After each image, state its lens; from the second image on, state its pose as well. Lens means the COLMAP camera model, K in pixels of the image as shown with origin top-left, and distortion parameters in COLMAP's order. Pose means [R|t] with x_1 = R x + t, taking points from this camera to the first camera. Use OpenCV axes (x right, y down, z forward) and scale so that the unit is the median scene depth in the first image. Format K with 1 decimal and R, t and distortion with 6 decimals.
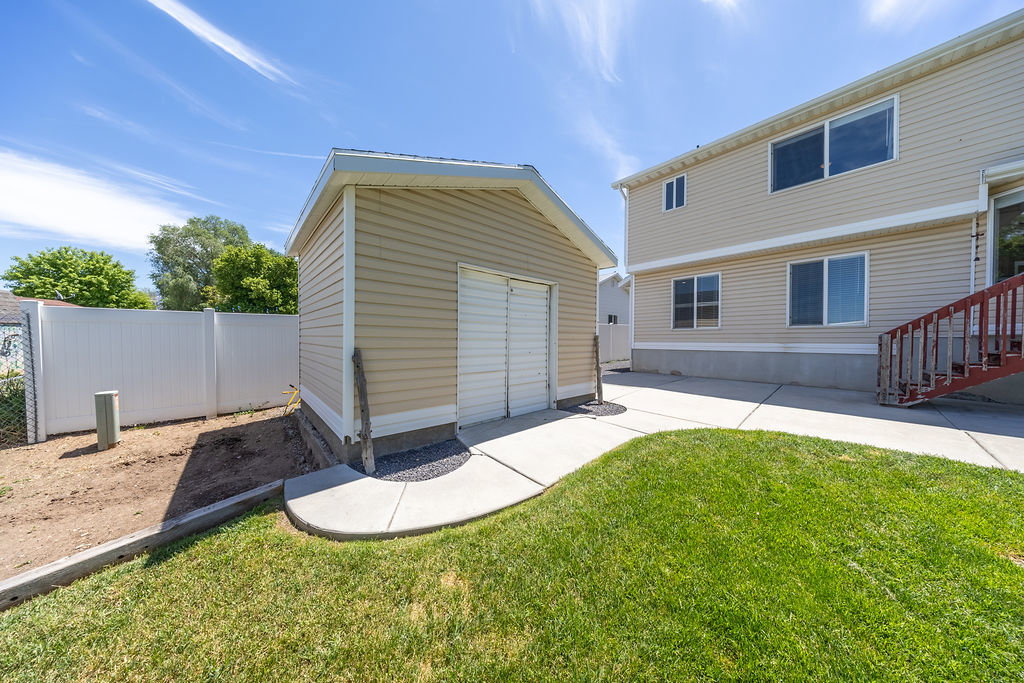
lens RADIAL K [[297.9, 0, 513.7], [0, 297.9, 342.9], [0, 0, 1]] dist [-0.001493, -0.000071]
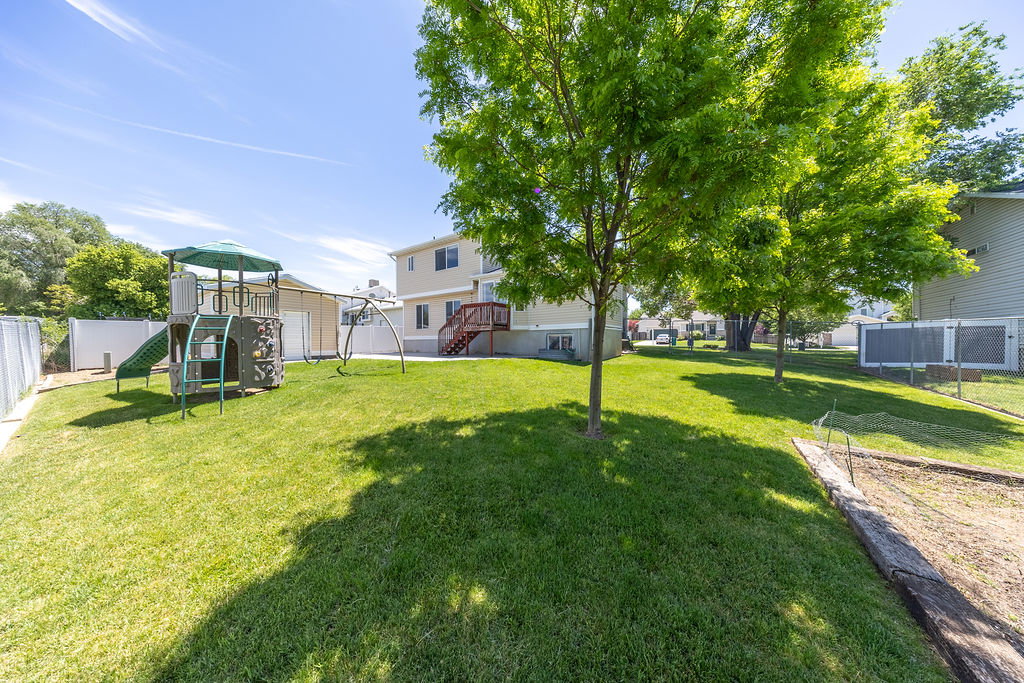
lens RADIAL K [[297.1, 0, 512.1], [0, 297.1, 354.1], [0, 0, 1]] dist [0.000585, 0.000083]
pose [[0.975437, -0.016612, 0.219651, 0.149383], [0.011547, 0.999637, 0.024325, 0.015515], [-0.219976, -0.021192, 0.975275, -0.227369]]
